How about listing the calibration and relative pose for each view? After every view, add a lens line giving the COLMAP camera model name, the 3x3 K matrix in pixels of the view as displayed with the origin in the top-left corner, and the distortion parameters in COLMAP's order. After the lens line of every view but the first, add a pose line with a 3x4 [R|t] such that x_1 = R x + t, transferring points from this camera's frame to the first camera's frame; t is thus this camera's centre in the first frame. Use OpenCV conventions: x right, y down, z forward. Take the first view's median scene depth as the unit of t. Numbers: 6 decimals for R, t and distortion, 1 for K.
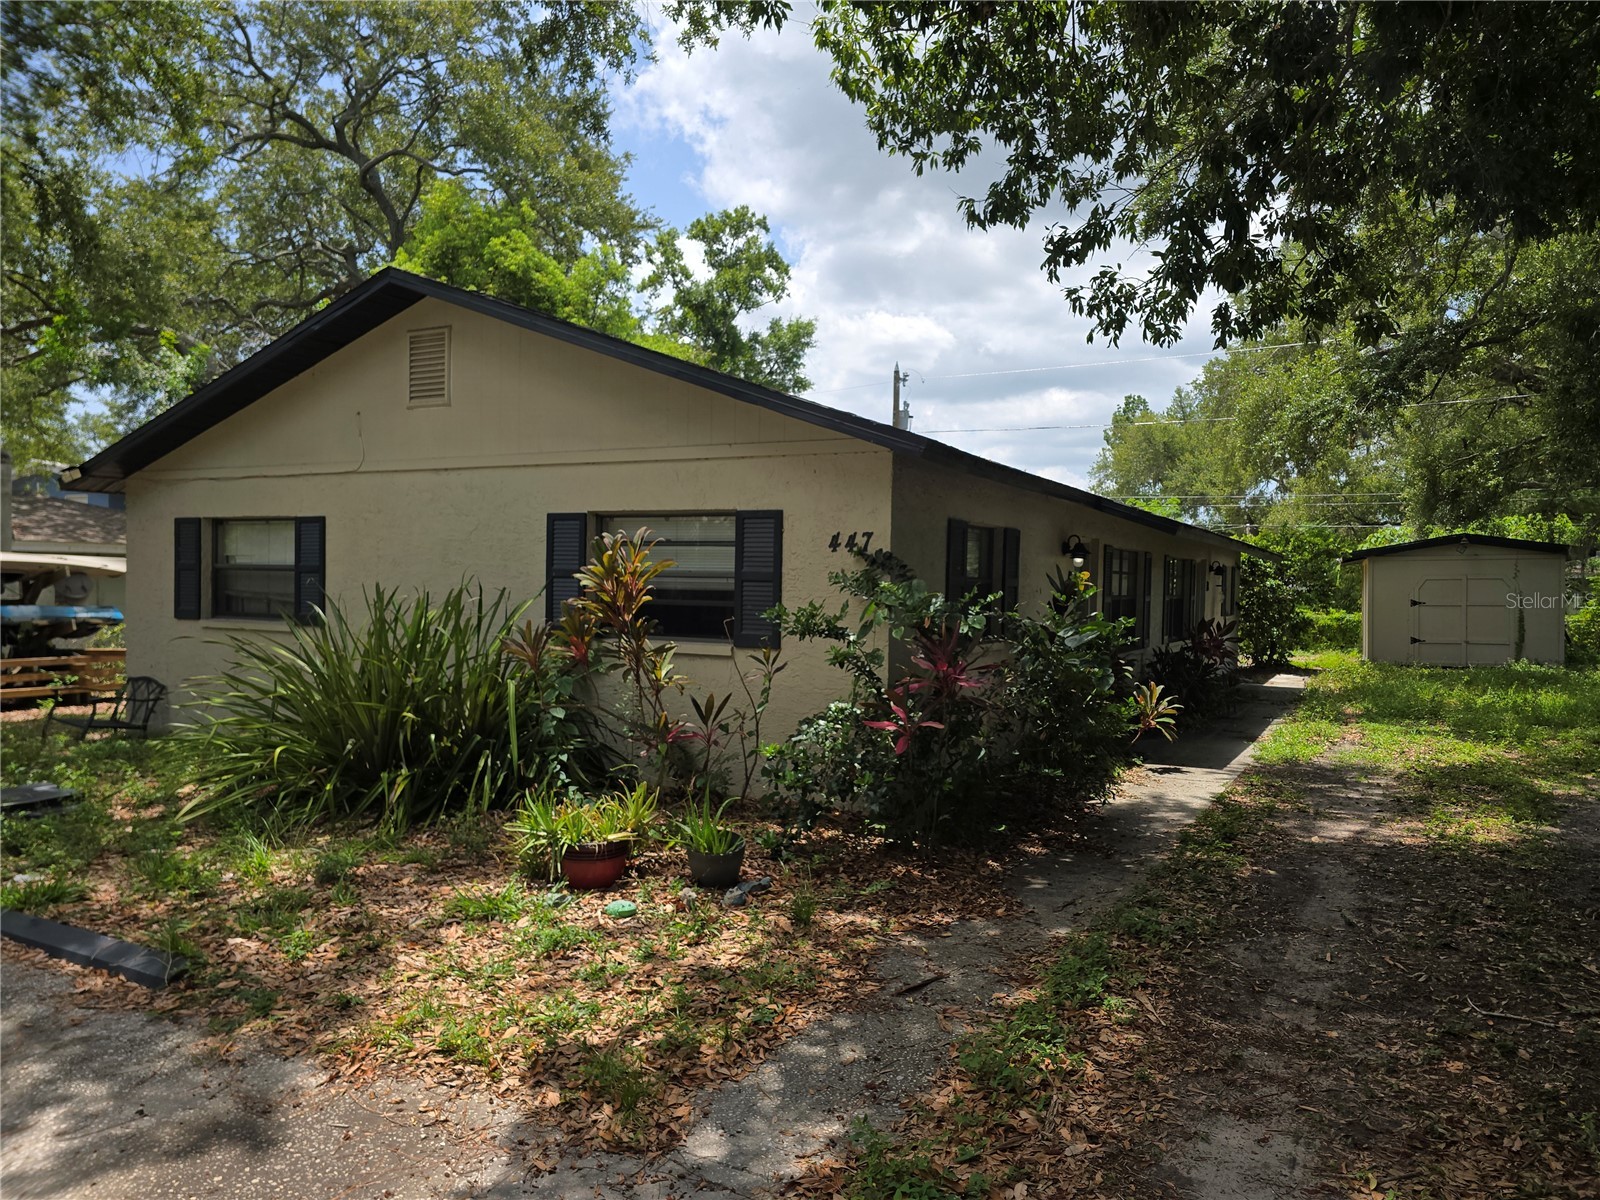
lens RADIAL K [[1060.9, 0, 798.1], [0, 1060.9, 594.4], [0, 0, 1]] dist [0.007692, -0.000779]
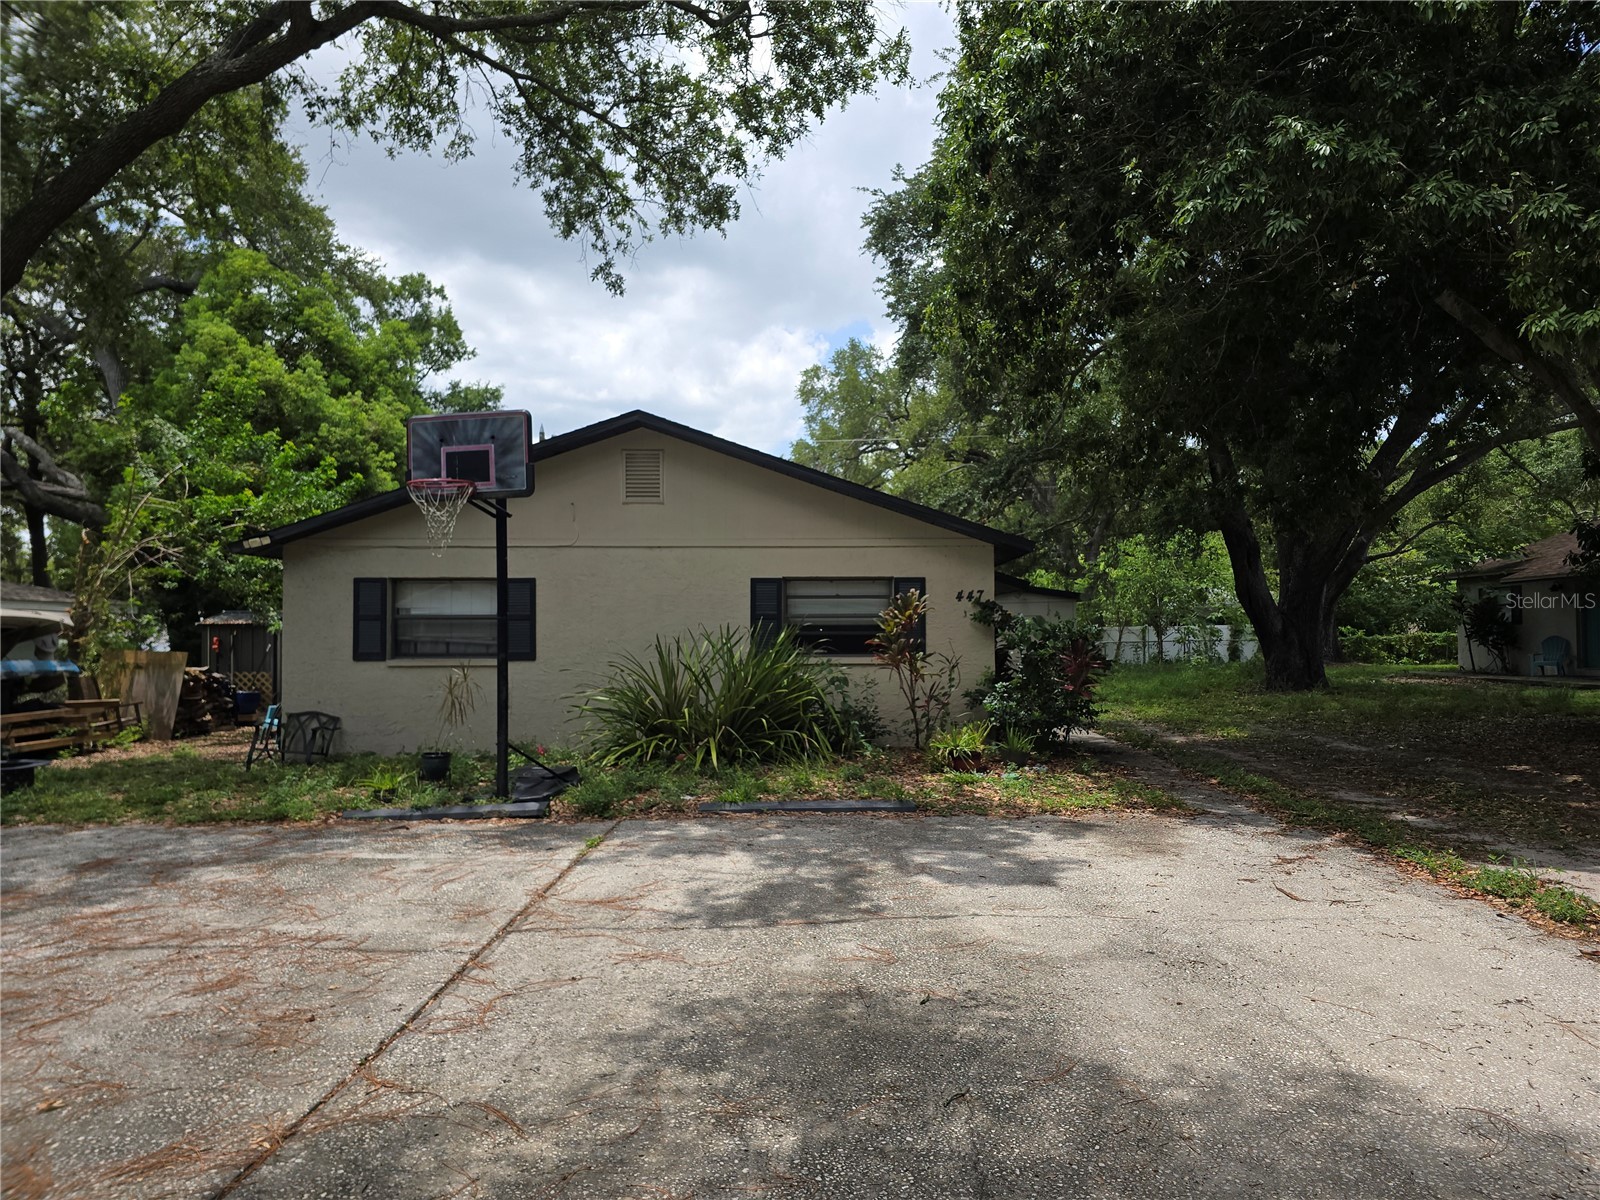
lens RADIAL K [[1060.9, 0, 801.1], [0, 1060.9, 605.6], [0, 0, 1]] dist [0.007692, -0.000779]
pose [[0.875085, -0.012366, 0.483811, -0.780037], [0.026743, 0.999382, -0.022827, 0.001142], [-0.483230, 0.032914, 0.874875, -0.331439]]
